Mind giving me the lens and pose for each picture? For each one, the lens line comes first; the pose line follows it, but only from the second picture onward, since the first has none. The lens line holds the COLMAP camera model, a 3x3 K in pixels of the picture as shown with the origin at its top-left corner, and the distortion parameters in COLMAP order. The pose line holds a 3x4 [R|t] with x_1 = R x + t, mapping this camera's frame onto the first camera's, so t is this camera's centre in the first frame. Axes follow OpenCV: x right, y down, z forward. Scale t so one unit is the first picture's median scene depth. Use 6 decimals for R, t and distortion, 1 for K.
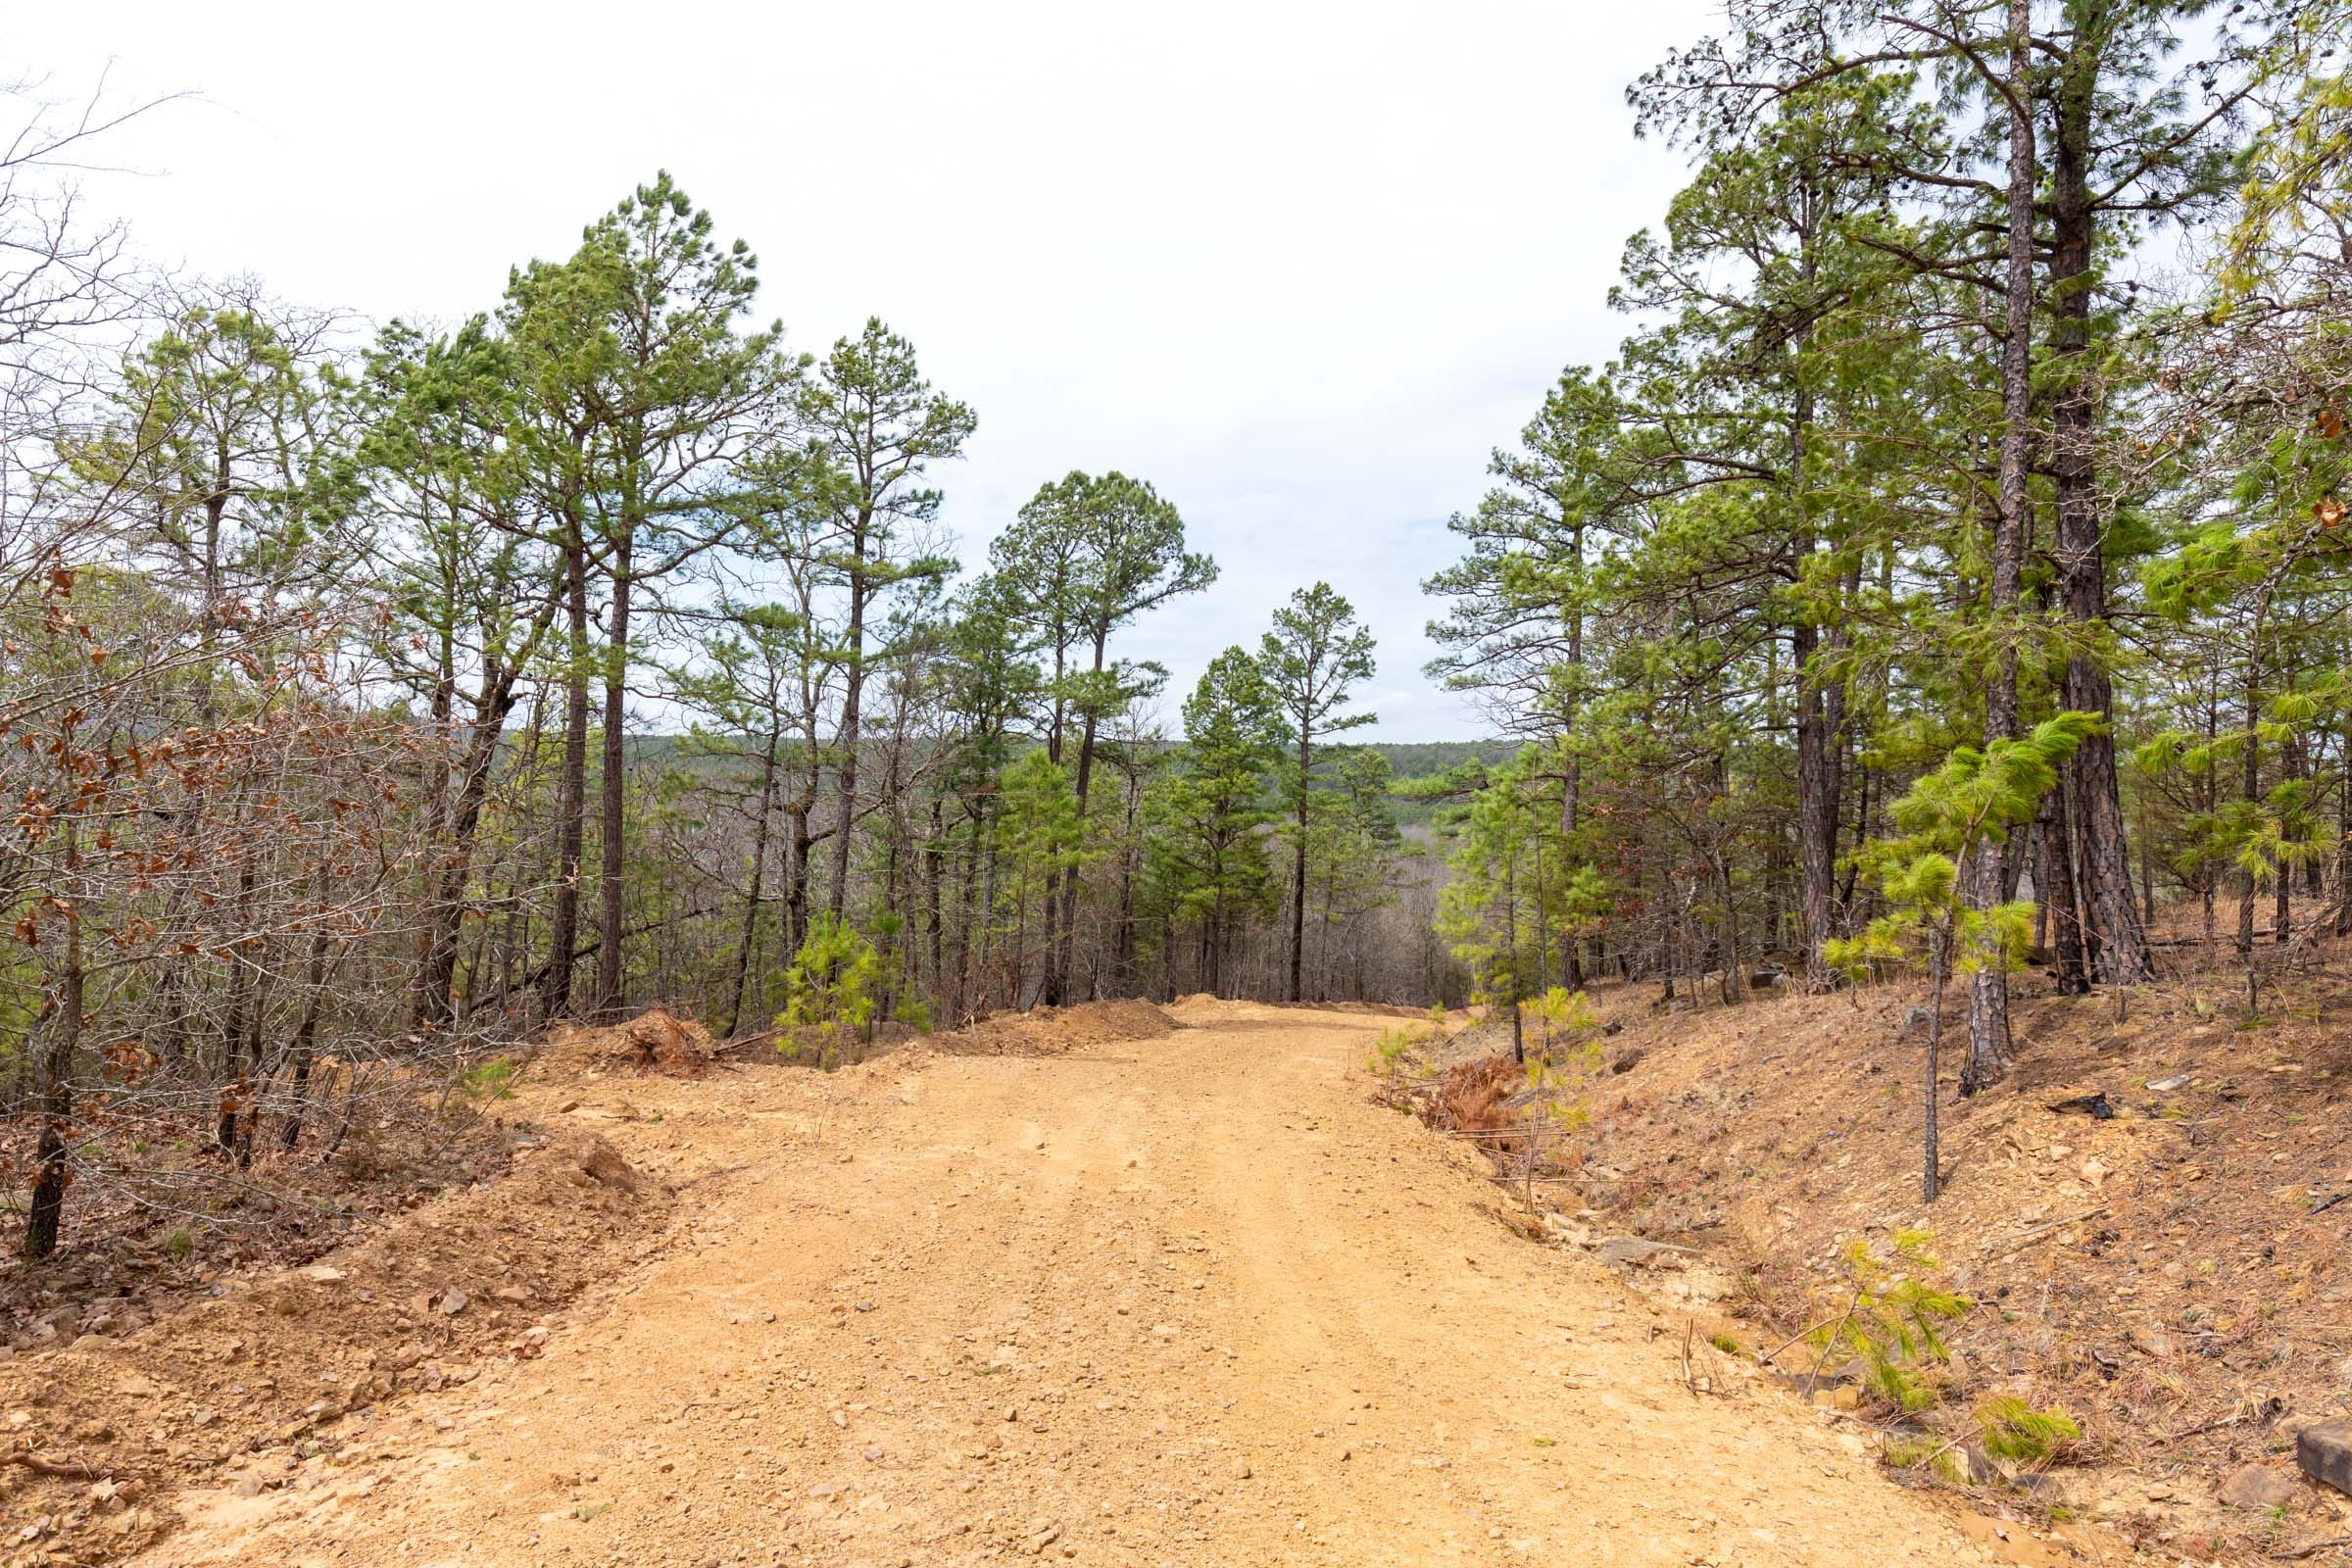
lens RADIAL K [[1129.3, 0, 1219.0], [0, 1129.3, 786.2], [0, 0, 1]] dist [0.015386, -0.000204]
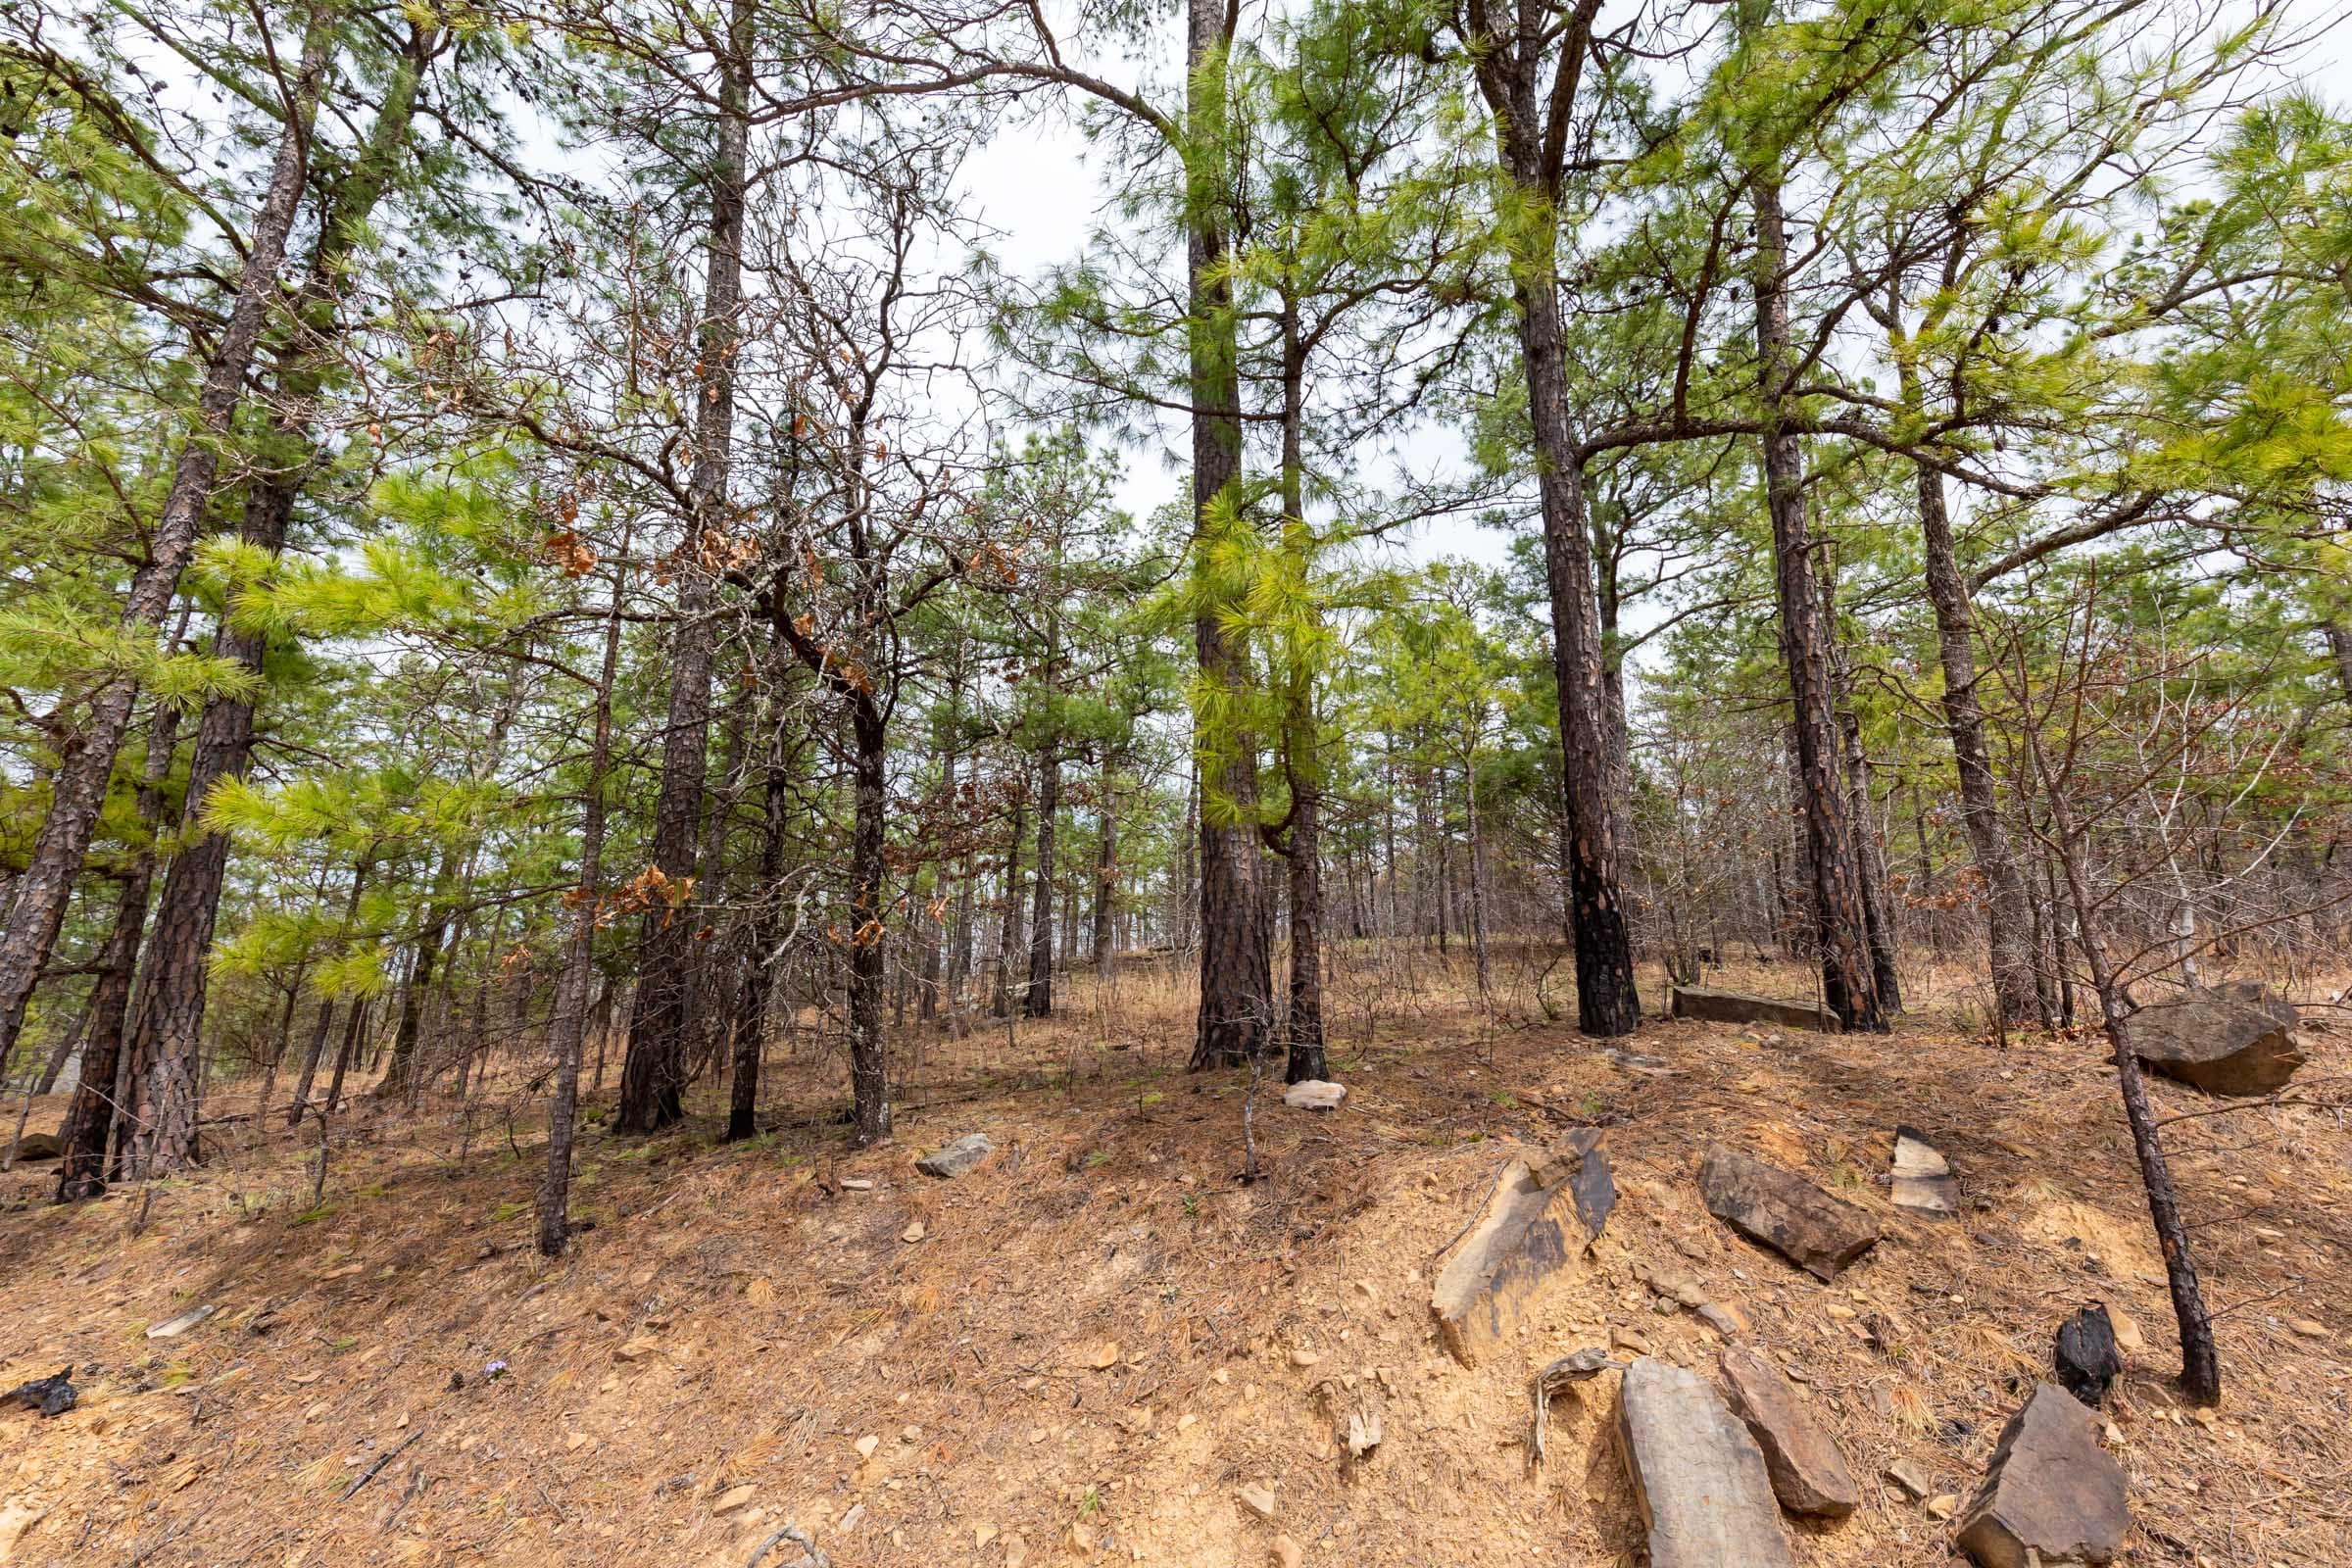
lens RADIAL K [[1129.3, 0, 1219.0], [0, 1129.3, 786.2], [0, 0, 1]] dist [0.015386, -0.000204]
pose [[0.179645, 0.219334, 0.958968, 0.198774], [-0.073716, 0.975088, -0.209211, 0.038186], [-0.980966, -0.033107, 0.191338, 0.252484]]
